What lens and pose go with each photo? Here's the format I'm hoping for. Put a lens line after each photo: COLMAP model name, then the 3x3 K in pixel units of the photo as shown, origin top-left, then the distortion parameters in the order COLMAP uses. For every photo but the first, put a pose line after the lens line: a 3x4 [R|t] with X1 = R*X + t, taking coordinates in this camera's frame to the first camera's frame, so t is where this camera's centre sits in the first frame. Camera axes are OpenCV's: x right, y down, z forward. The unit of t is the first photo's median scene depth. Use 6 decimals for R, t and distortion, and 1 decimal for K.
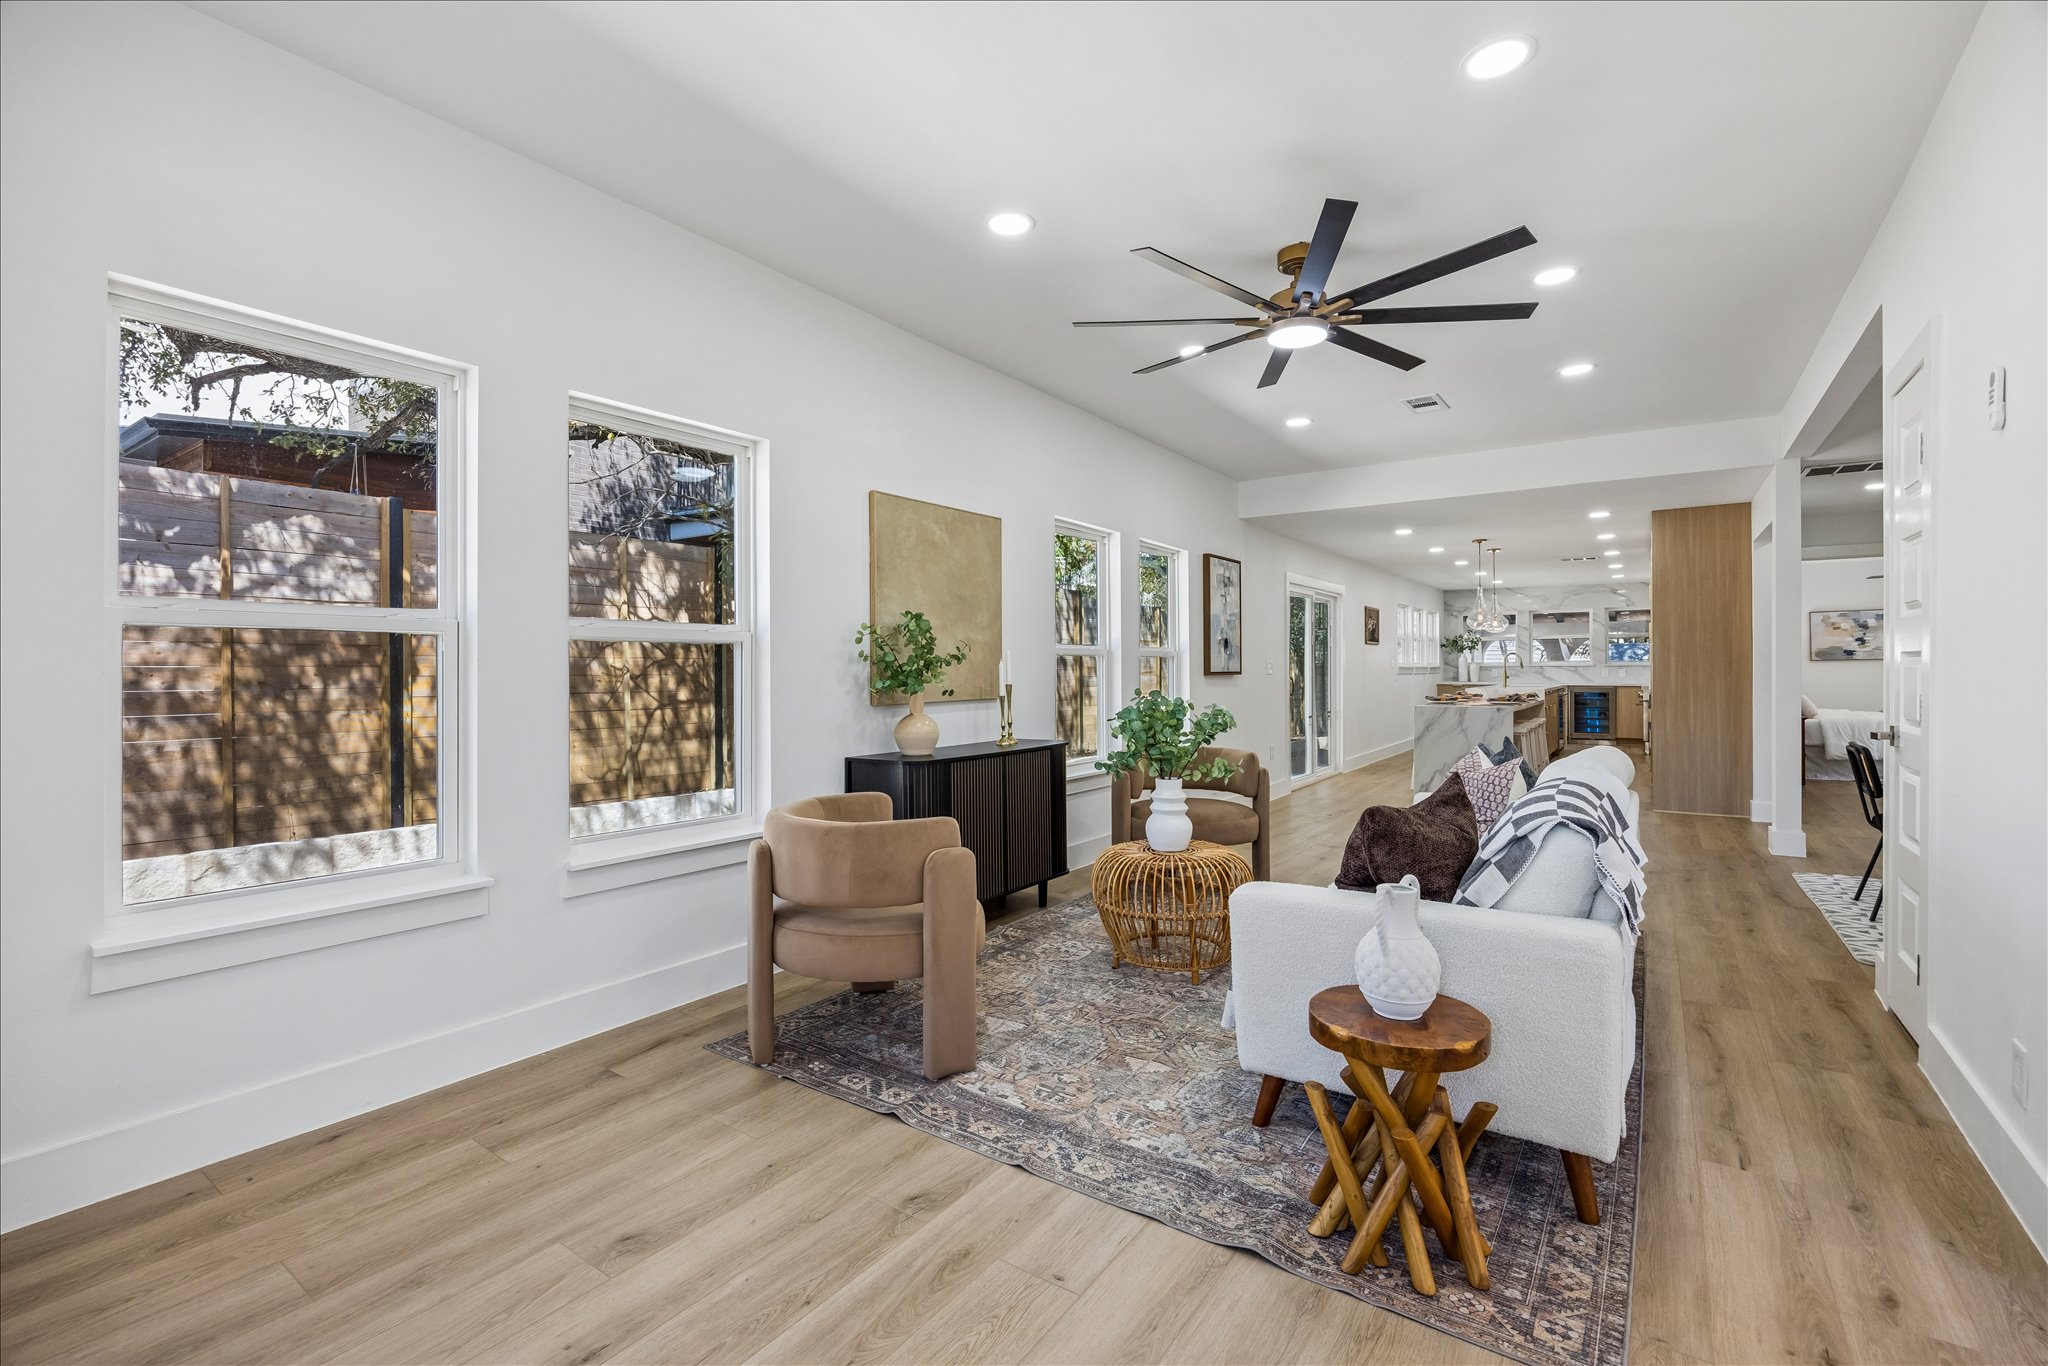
lens RADIAL K [[898.7, 0, 1026.9], [0, 898.7, 666.8], [0, 0, 1]] dist [0.001157, 0.000187]
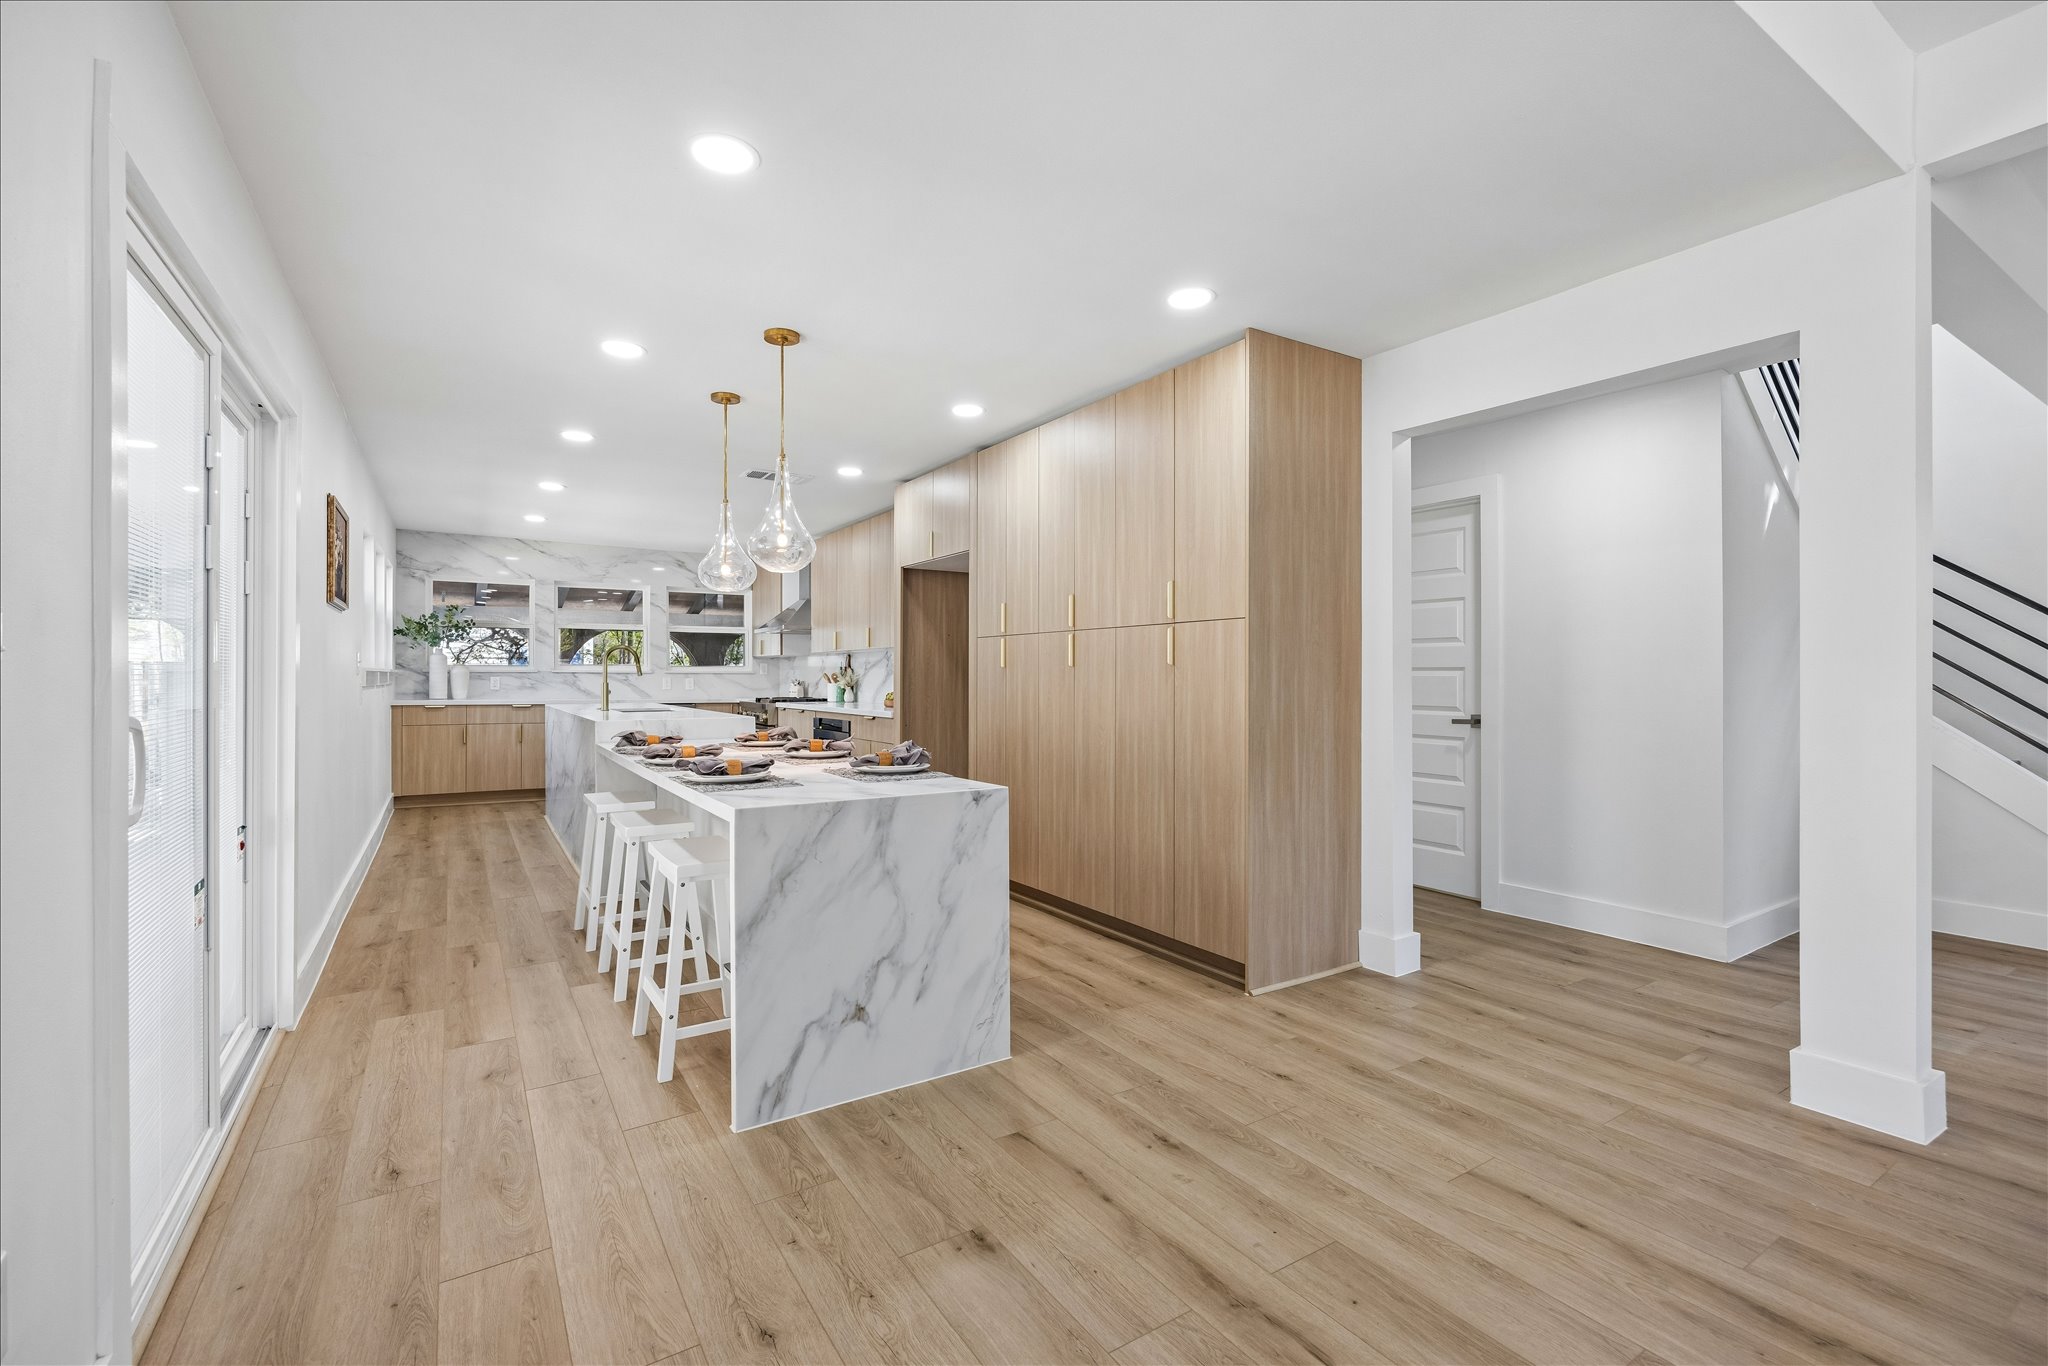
lens RADIAL K [[898.7, 0, 1035.6], [0, 898.7, 667.6], [0, 0, 1]] dist [0.001157, 0.000187]
pose [[0.371792, 0.005948, 0.928297, 0.002383], [-0.000787, 0.999981, -0.006092, -0.000008], [-0.928316, 0.001534, 0.371790, 0.009560]]
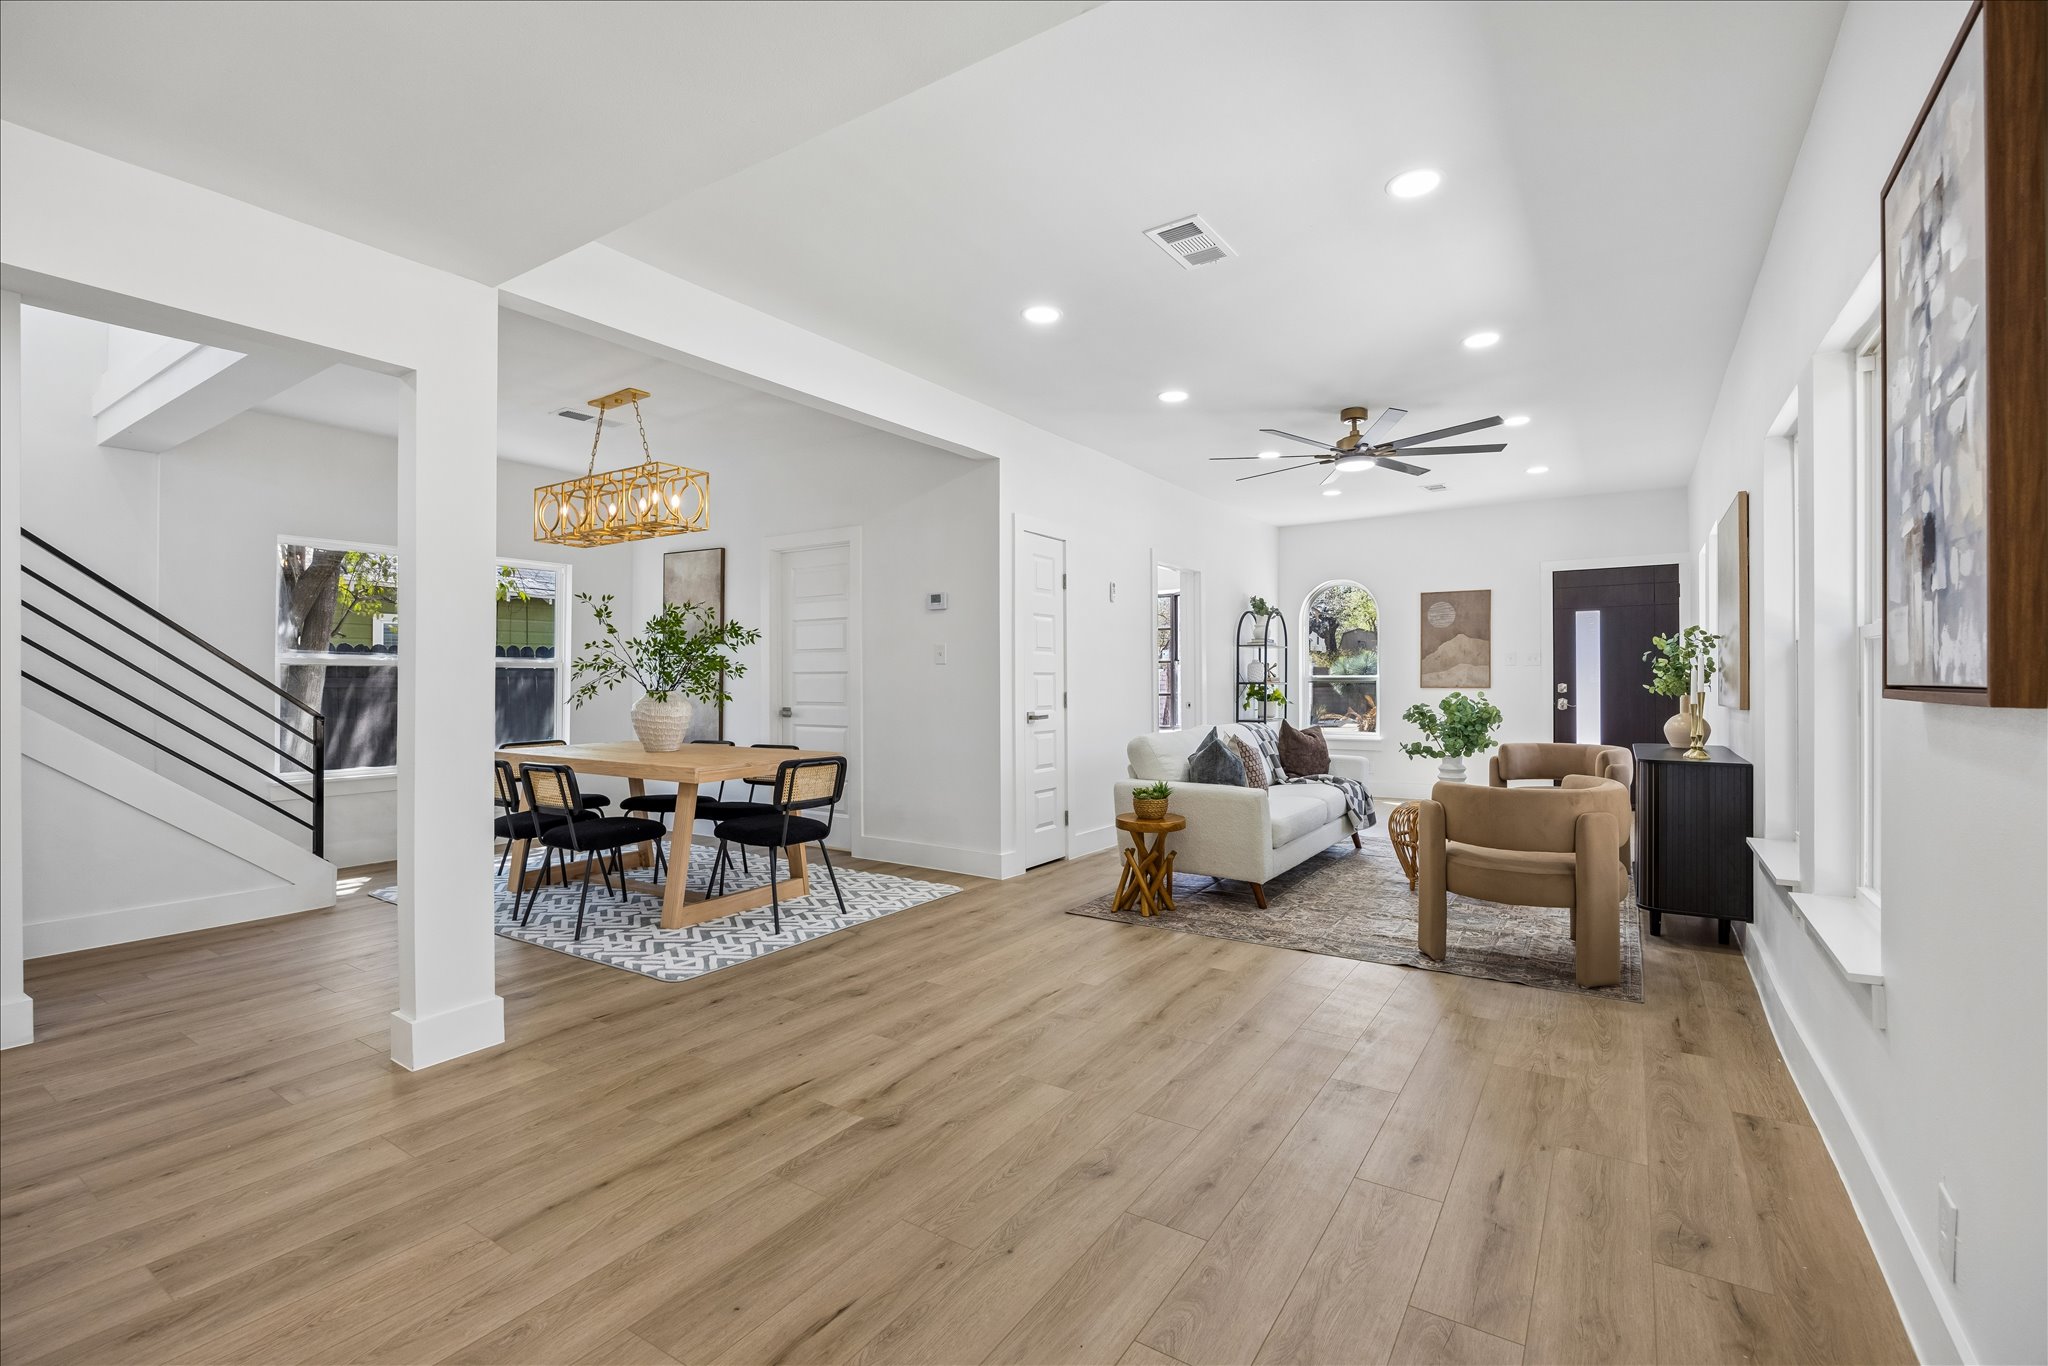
lens RADIAL K [[898.7, 0, 1035.9], [0, 898.7, 681.6], [0, 0, 1]] dist [0.001157, 0.000187]
pose [[-0.999752, 0.001513, -0.022211, 0.719606], [0.001539, 0.999998, -0.001121, 0.005883], [0.022210, -0.001155, -0.999753, 1.006876]]
